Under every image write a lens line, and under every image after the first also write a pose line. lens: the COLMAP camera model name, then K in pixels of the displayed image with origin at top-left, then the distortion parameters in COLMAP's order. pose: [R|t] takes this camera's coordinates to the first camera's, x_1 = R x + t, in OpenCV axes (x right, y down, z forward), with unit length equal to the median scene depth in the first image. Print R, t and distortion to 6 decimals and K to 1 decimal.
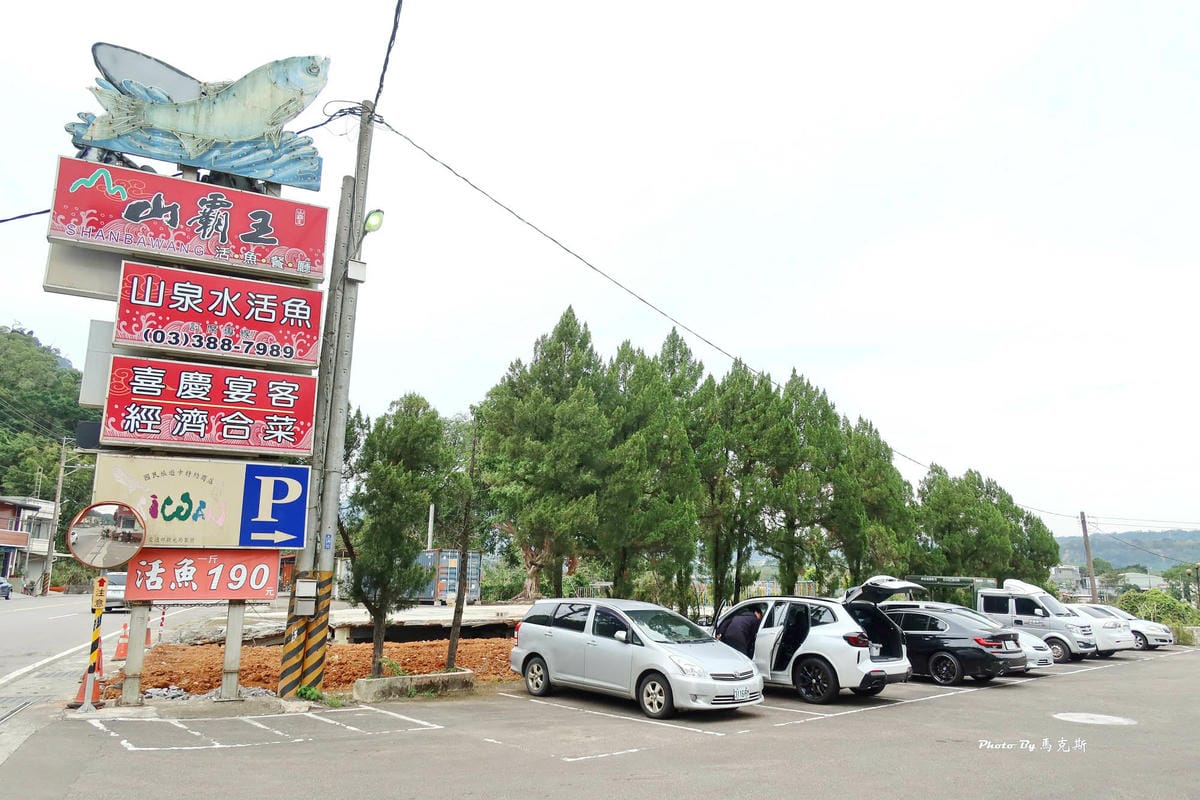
lens RADIAL K [[827.1, 0, 599.8], [0, 827.1, 398.4], [0, 0, 1]] dist [0.005408, 0.001176]
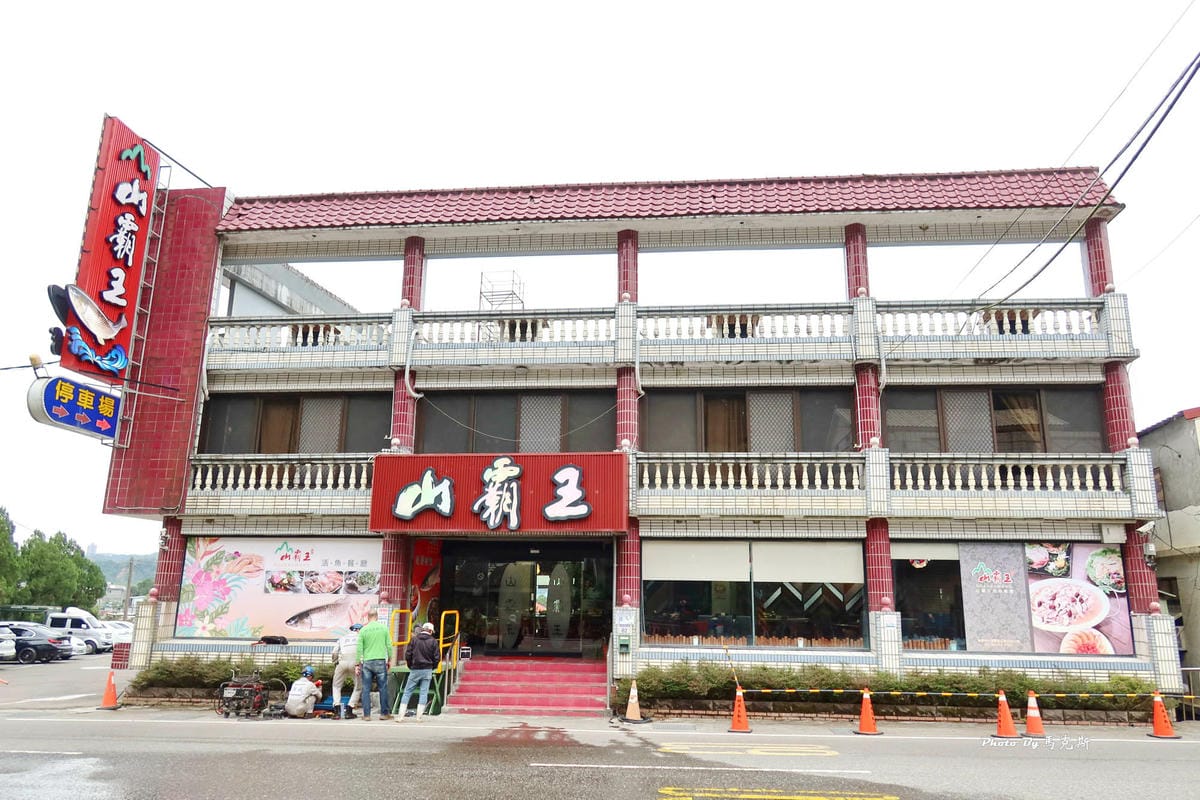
lens RADIAL K [[827.1, 0, 601.6], [0, 827.1, 401.1], [0, 0, 1]] dist [0.005408, 0.001176]
pose [[0.521292, 0.203917, 0.828657, -0.425690], [-0.186641, 0.974766, -0.122460, -0.185153], [-0.832718, -0.090824, 0.546197, -0.780773]]
